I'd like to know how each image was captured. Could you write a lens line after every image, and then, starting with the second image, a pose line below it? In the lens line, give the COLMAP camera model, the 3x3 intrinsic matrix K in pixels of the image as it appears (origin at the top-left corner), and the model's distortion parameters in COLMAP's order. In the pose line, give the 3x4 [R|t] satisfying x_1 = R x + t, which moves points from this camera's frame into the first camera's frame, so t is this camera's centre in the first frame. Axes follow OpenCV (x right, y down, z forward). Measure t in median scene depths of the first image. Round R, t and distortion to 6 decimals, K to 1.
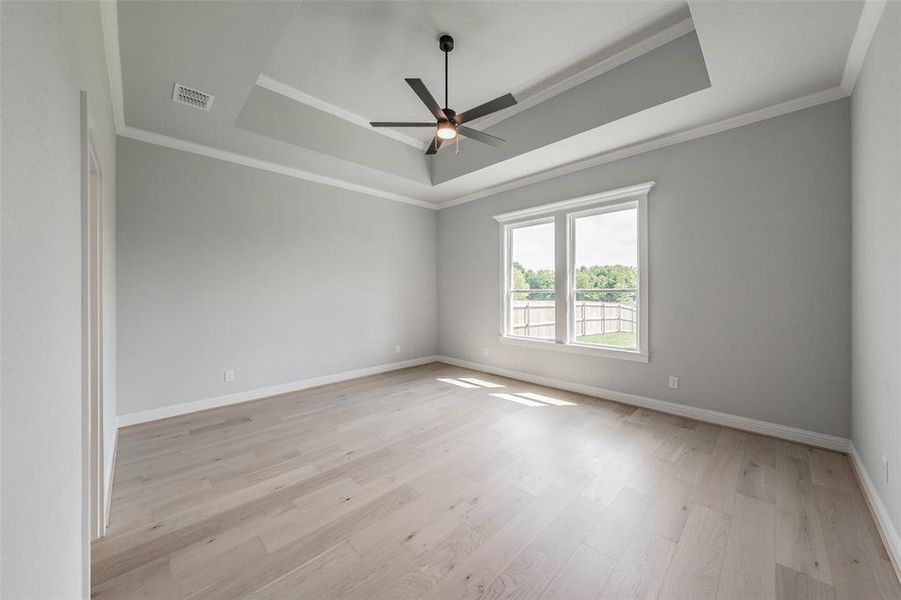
lens RADIAL K [[330.3, 0, 441.0], [0, 330.3, 287.2], [0, 0, 1]] dist [-0.002165, -0.000516]
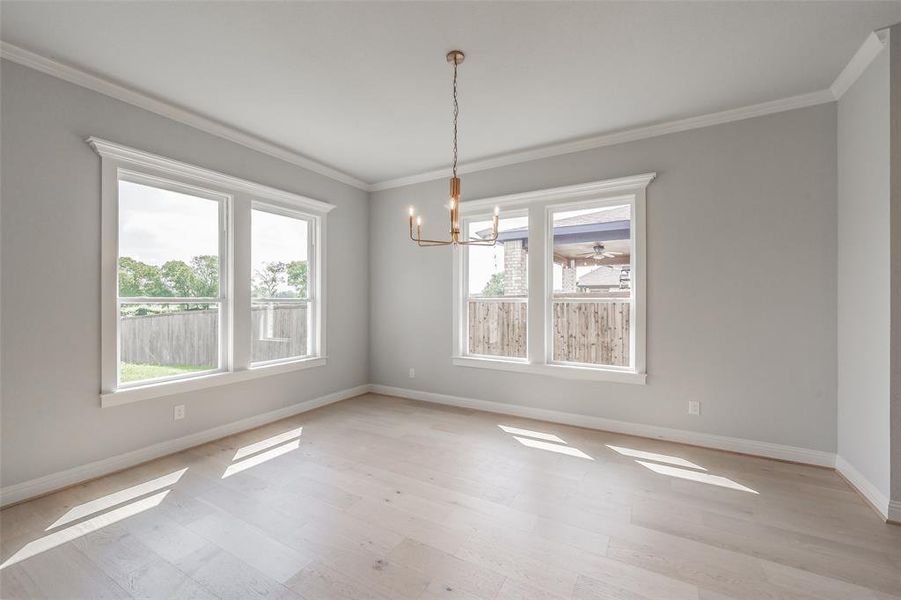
lens RADIAL K [[378.4, 0, 488.5], [0, 378.4, 300.1], [0, 0, 1]] dist [-0.000086, 0.000400]
pose [[-0.373543, 0.004406, 0.927602, -0.652035], [-0.006546, 0.999951, -0.007385, 0.014387], [-0.927590, -0.008830, -0.373496, 0.824755]]
